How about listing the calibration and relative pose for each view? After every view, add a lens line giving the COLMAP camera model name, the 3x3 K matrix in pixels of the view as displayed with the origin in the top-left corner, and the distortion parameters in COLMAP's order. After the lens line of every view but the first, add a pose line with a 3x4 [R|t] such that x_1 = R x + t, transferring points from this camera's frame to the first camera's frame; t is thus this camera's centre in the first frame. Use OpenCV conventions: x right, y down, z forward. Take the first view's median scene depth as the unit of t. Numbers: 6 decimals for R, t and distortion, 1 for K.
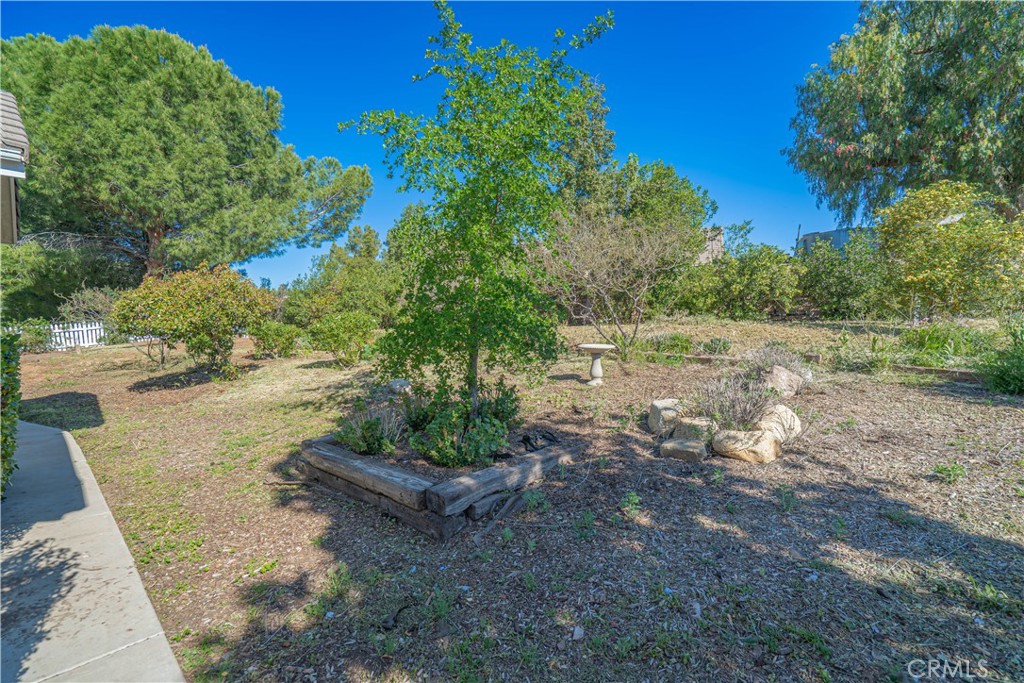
lens RADIAL K [[458.6, 0, 511.7], [0, 458.6, 344.2], [0, 0, 1]] dist [0.000112, 0.000230]
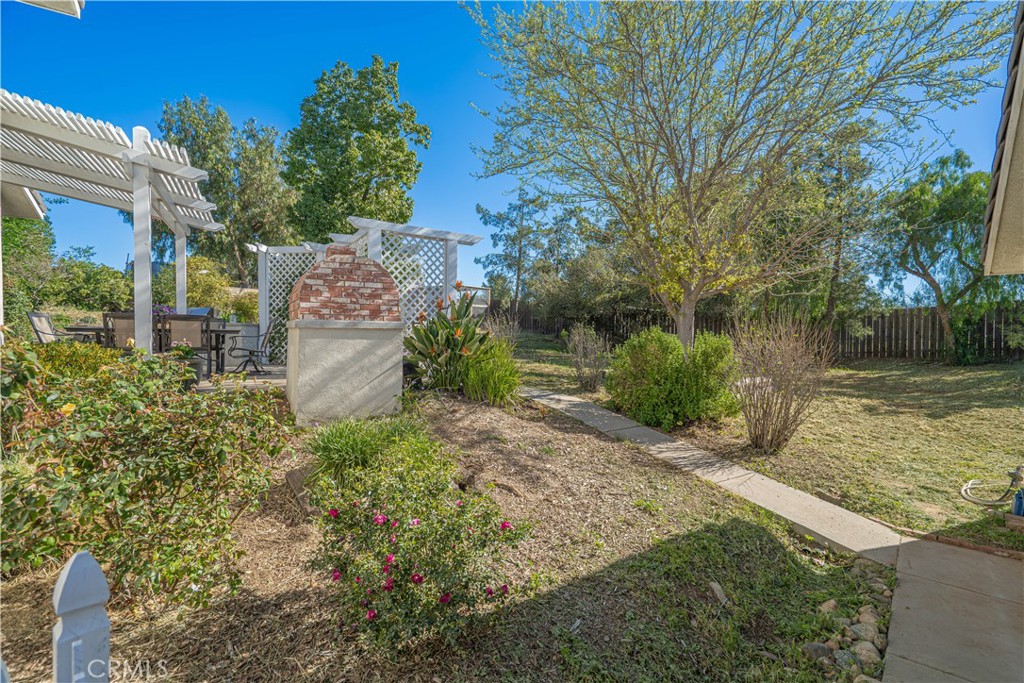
lens RADIAL K [[458.6, 0, 511.7], [0, 458.6, 344.2], [0, 0, 1]] dist [0.000112, 0.000230]
pose [[0.300253, -0.005136, 0.953846, -0.596492], [0.034990, 0.999372, -0.005633, 0.121749], [-0.953218, 0.035067, 0.300244, -0.884721]]
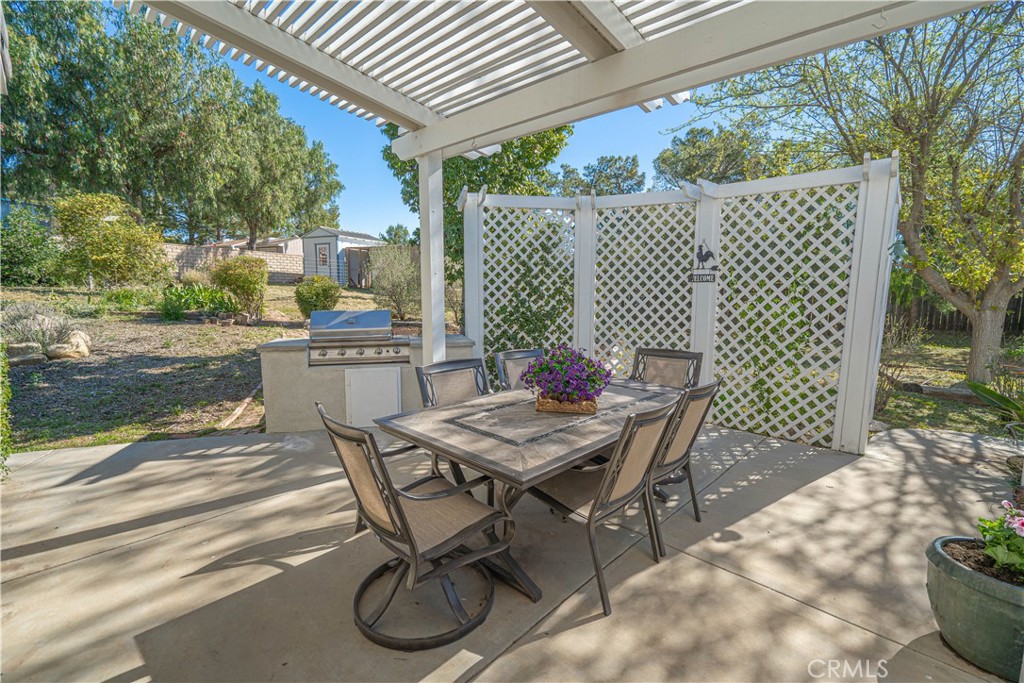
lens RADIAL K [[457.8, 0, 516.8], [0, 457.8, 346.0], [0, 0, 1]] dist [-0.000210, 0.000067]
pose [[0.031970, -0.111432, 0.993258, -0.399666], [0.044580, 0.992936, 0.109961, 0.026366], [-0.998494, 0.040764, 0.036712, -0.271972]]
